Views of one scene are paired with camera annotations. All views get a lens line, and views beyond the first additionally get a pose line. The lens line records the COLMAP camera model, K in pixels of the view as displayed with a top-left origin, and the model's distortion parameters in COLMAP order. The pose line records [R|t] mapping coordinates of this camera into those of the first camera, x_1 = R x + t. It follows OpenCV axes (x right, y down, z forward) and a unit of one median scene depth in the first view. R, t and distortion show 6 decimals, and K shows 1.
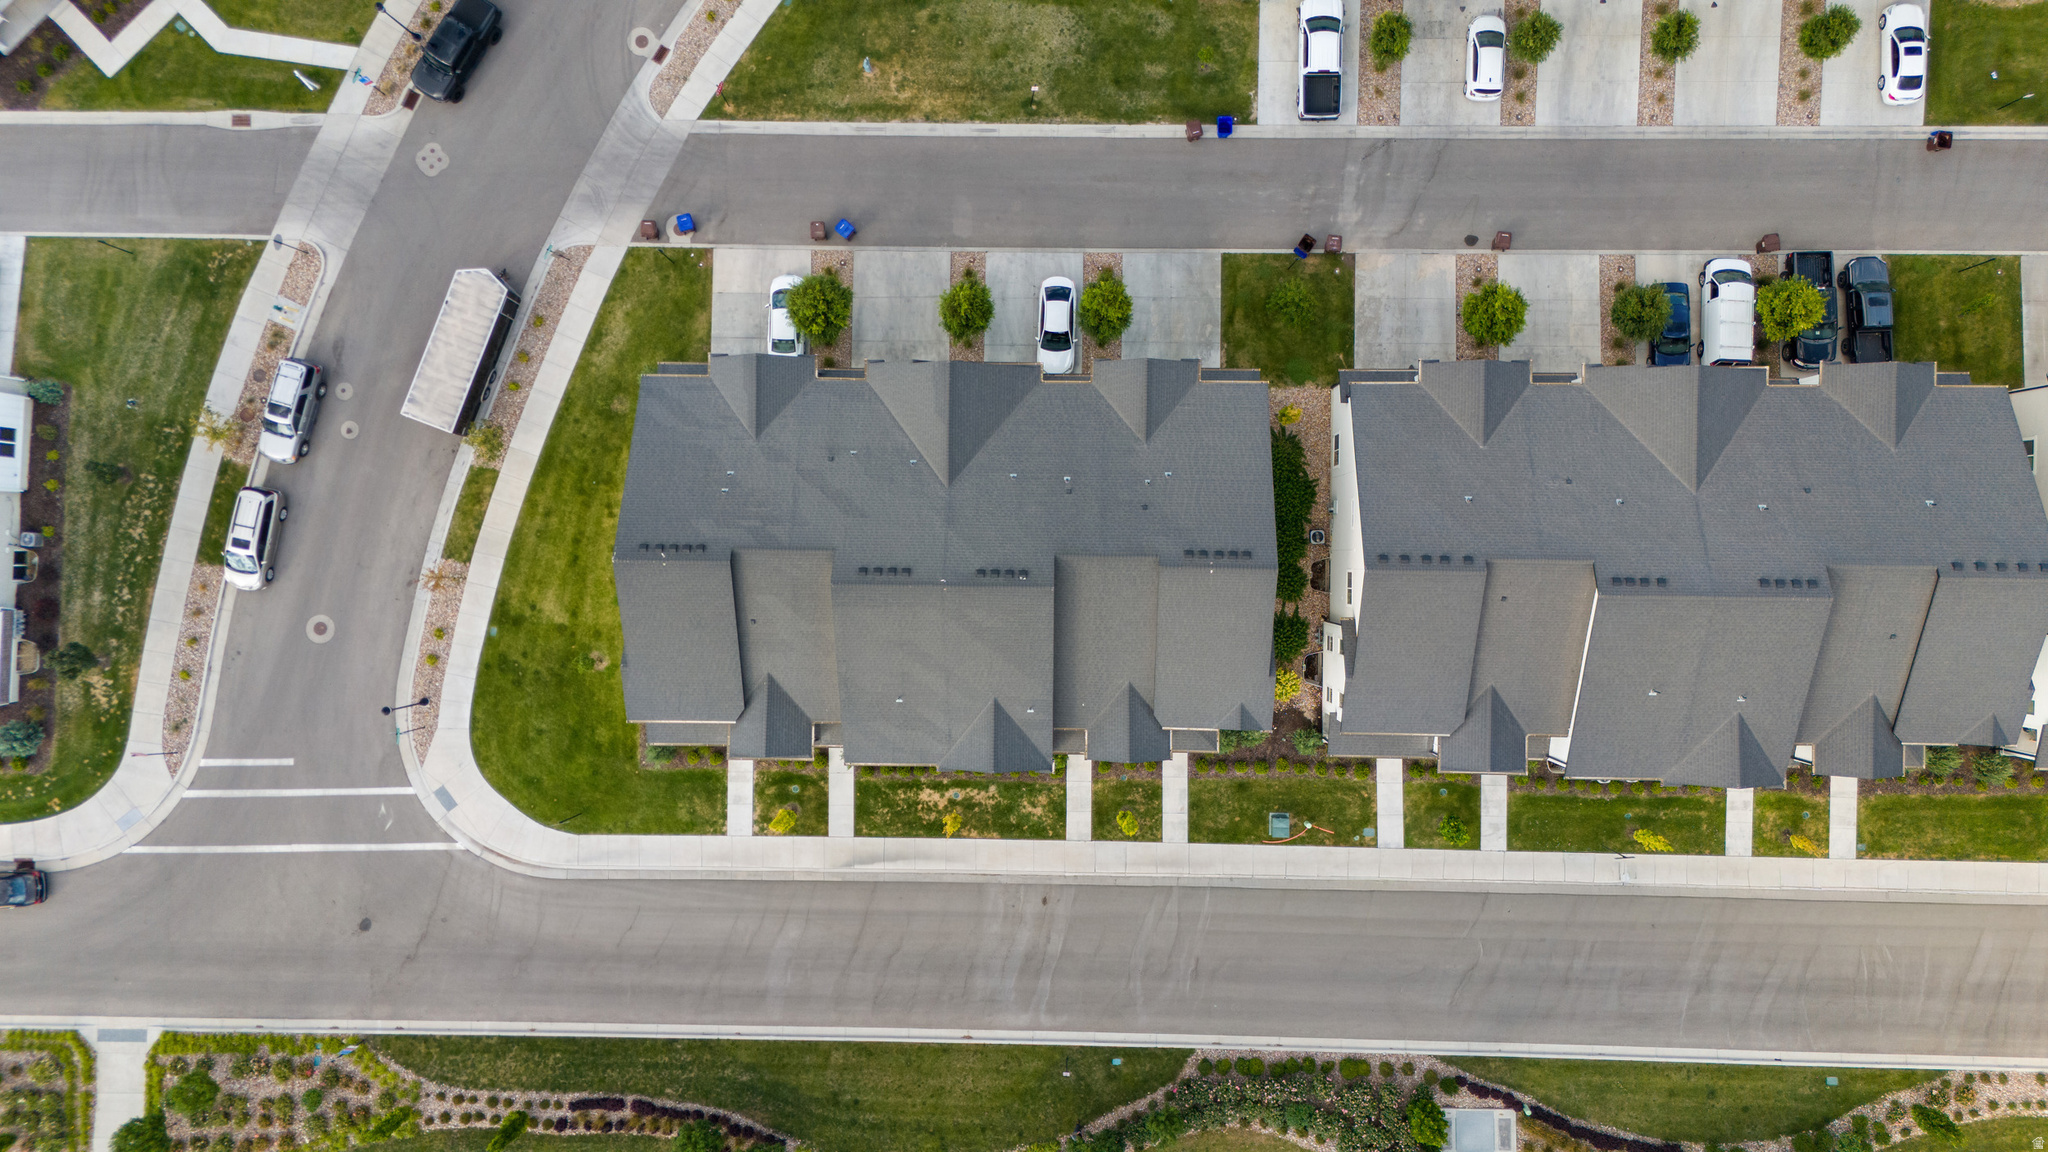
lens RADIAL K [[1506.7, 0, 1027.5], [0, 1506.7, 565.9], [0, 0, 1]] dist [0.079889, -0.086593]
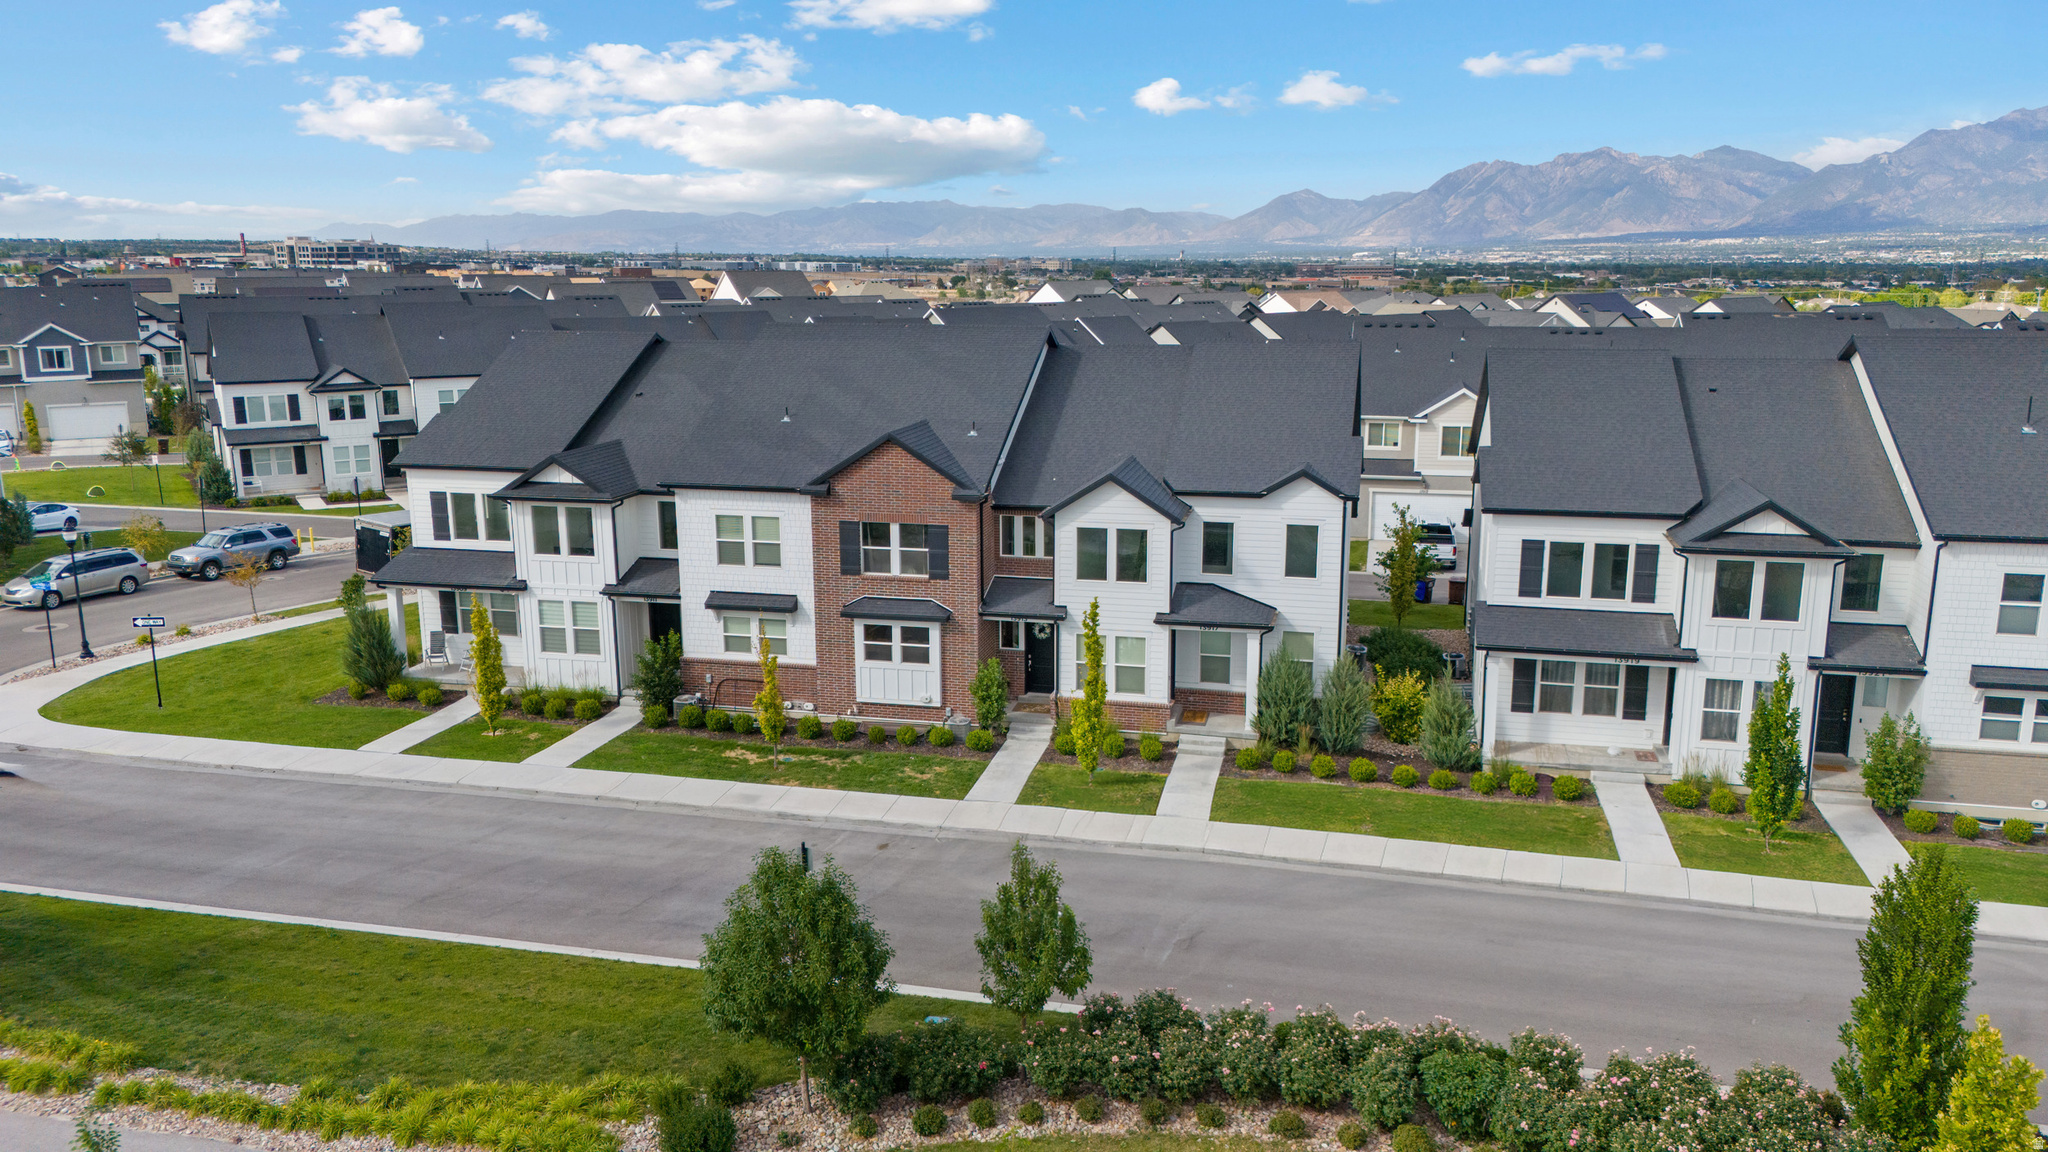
lens RADIAL K [[1503.5, 0, 1026.0], [0, 1503.5, 577.7], [0, 0, 1]] dist [0.092896, -0.104940]
pose [[0.974446, 0.069032, -0.213749, 0.146461], [-0.223542, 0.204909, -0.952912, 0.631515], [-0.021982, 0.976344, 0.215104, 0.812204]]
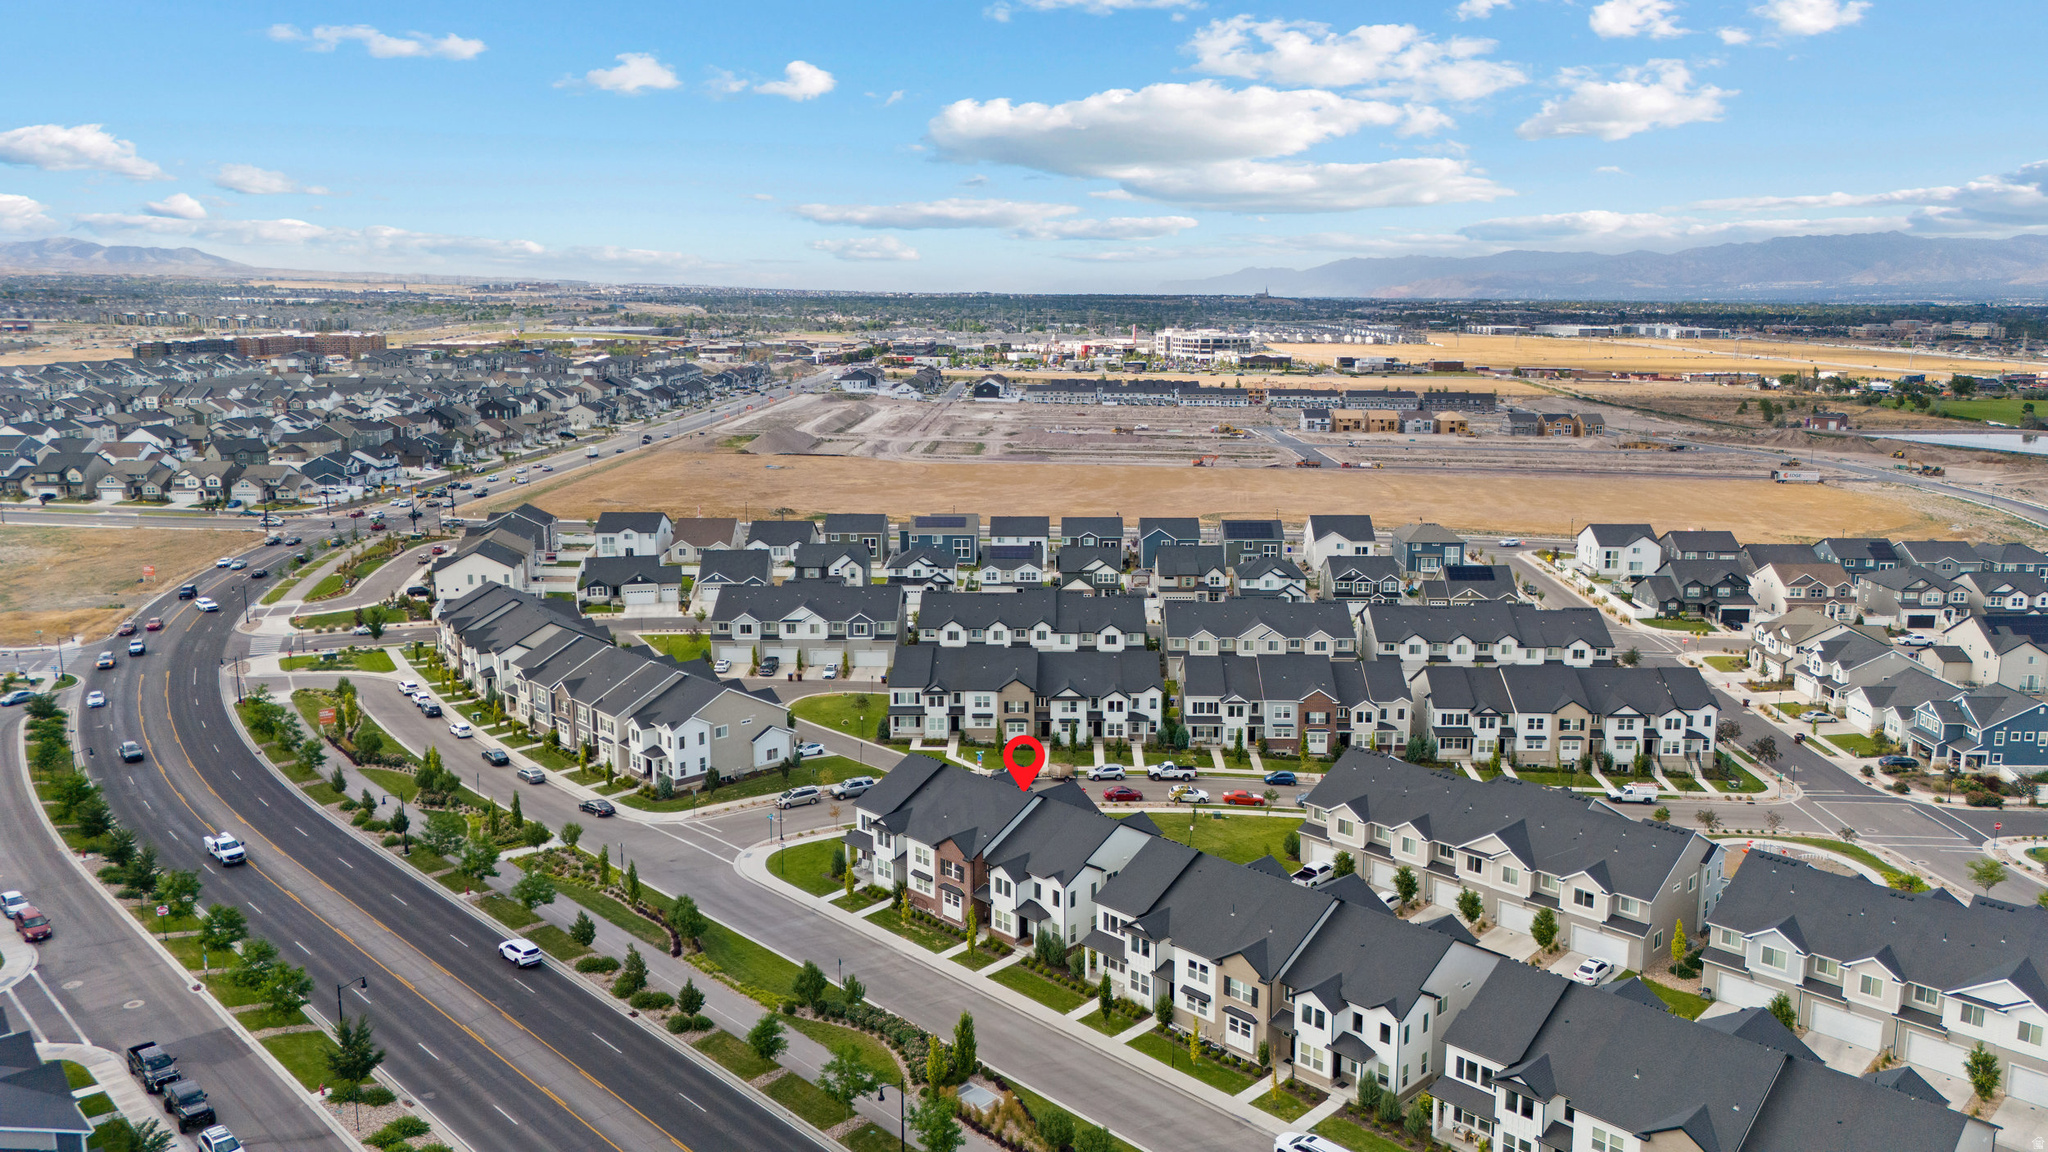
lens RADIAL K [[1497.6, 0, 1036.5], [0, 1497.6, 572.2], [0, 0, 1]] dist [0.135894, -0.184314]
pose [[0.712700, 0.155364, -0.684047, 1.215673], [-0.701127, 0.127346, -0.701572, 1.252526], [-0.021889, 0.979615, 0.199689, 0.218196]]
